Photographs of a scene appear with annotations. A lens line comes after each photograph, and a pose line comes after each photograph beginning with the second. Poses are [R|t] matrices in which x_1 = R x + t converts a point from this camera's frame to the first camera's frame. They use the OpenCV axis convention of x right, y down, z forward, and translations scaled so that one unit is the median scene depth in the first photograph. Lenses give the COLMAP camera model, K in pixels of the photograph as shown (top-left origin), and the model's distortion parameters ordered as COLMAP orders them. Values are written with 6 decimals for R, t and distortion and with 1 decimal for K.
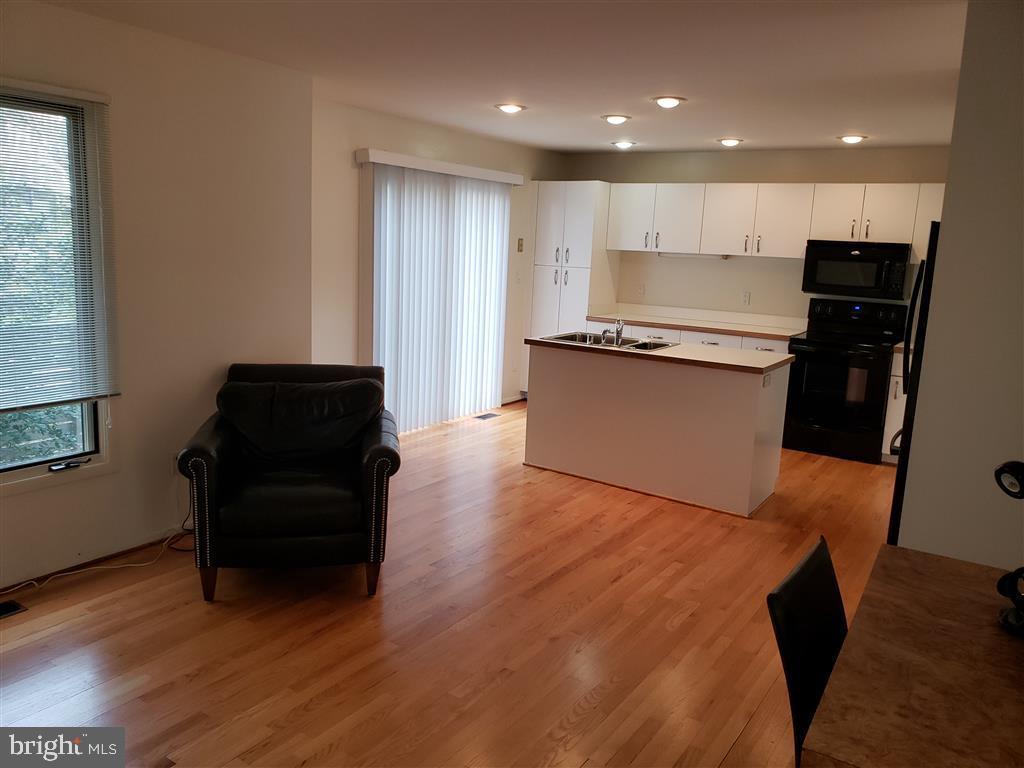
lens RADIAL K [[776.5, 0, 512.0], [0, 776.5, 384.0], [0, 0, 1]] dist [0.117297, -0.309198]
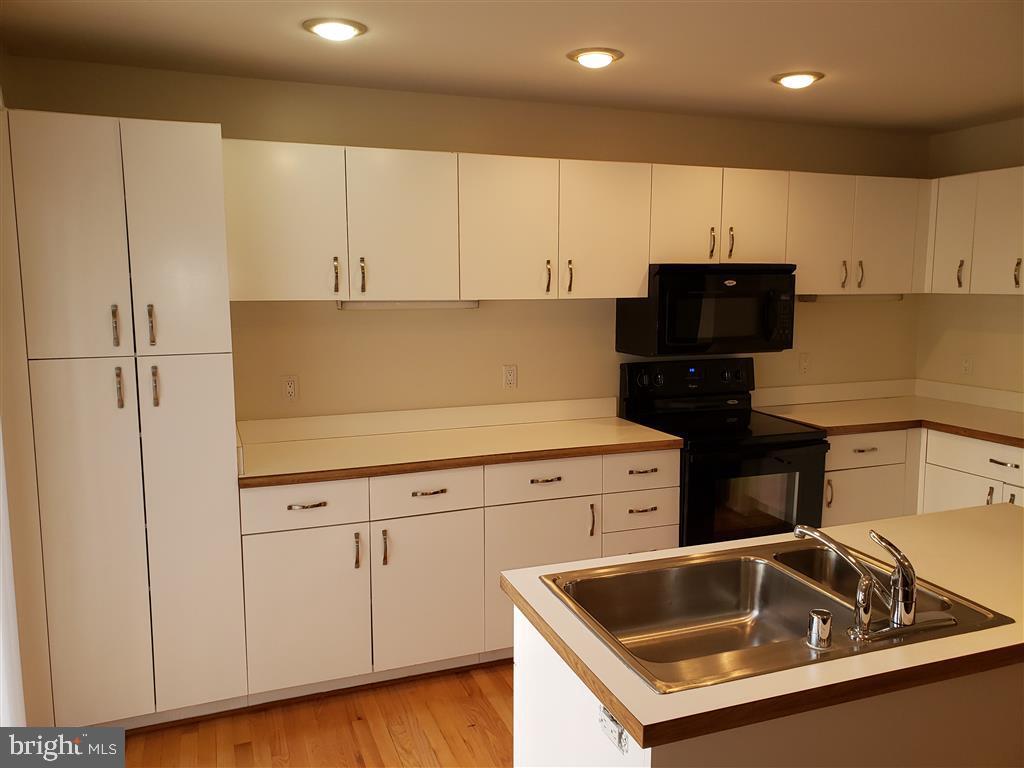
lens RADIAL K [[776.5, 0, 512.0], [0, 776.5, 384.0], [0, 0, 1]] dist [0.117297, -0.309198]
pose [[0.586912, -0.148124, 0.795986, -0.135889], [0.178529, 0.982601, 0.051215, -0.140491], [-0.789723, 0.112047, 0.603145, 0.723453]]
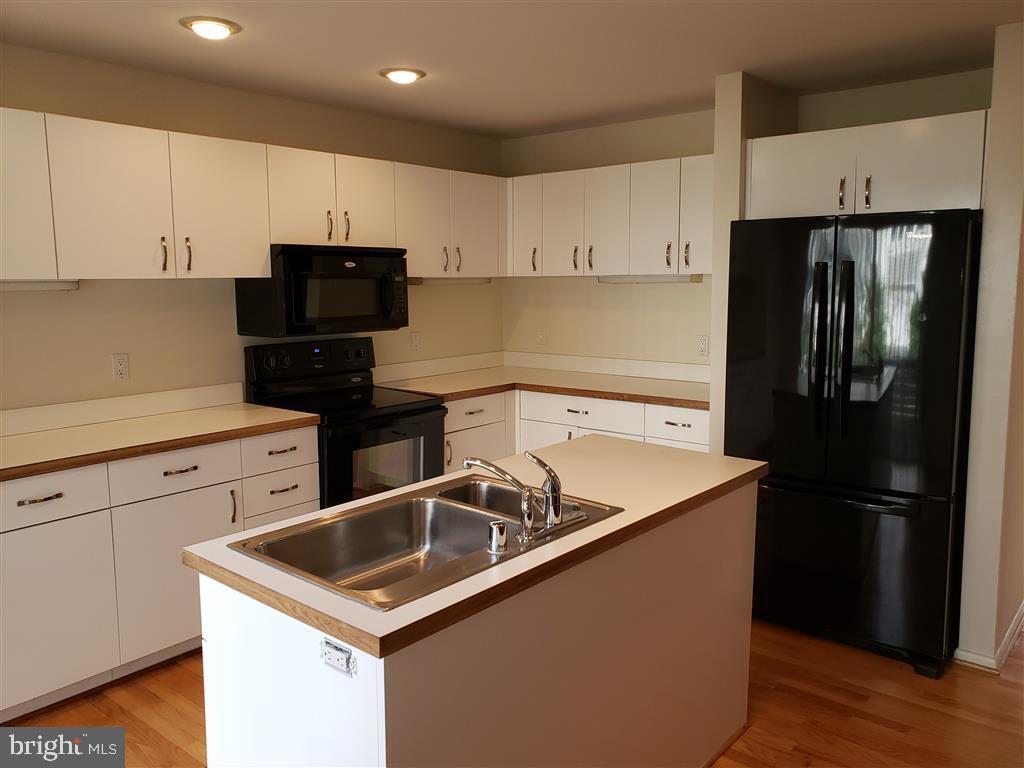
lens RADIAL K [[780.5, 0, 512.0], [0, 780.5, 384.0], [0, 0, 1]] dist [0.042341, -0.103391]
pose [[0.108926, -0.178610, 0.977872, -0.164679], [0.192250, 0.968938, 0.155563, -0.136103], [-0.975282, 0.171051, 0.139880, 0.744170]]
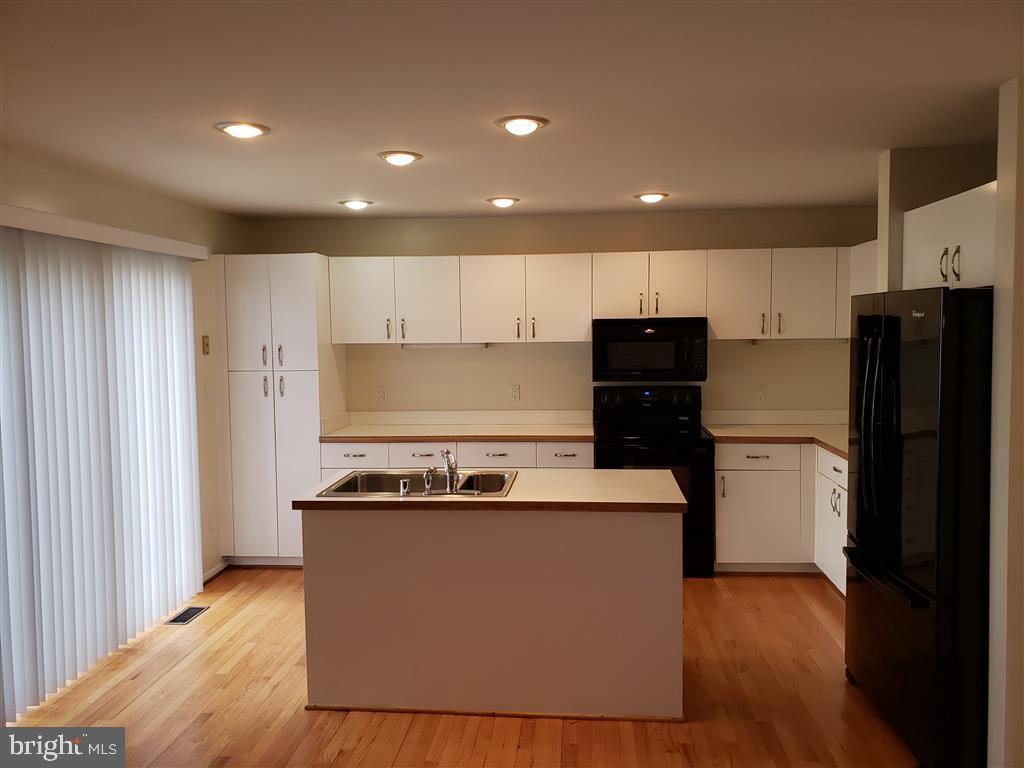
lens RADIAL K [[776.5, 0, 512.0], [0, 776.5, 384.0], [0, 0, 1]] dist [0.117297, -0.309198]
pose [[0.877448, -0.089632, 0.471223, -0.092420], [0.137280, 0.988219, -0.067655, -0.068157], [-0.459607, 0.124053, 0.879416, 0.304921]]
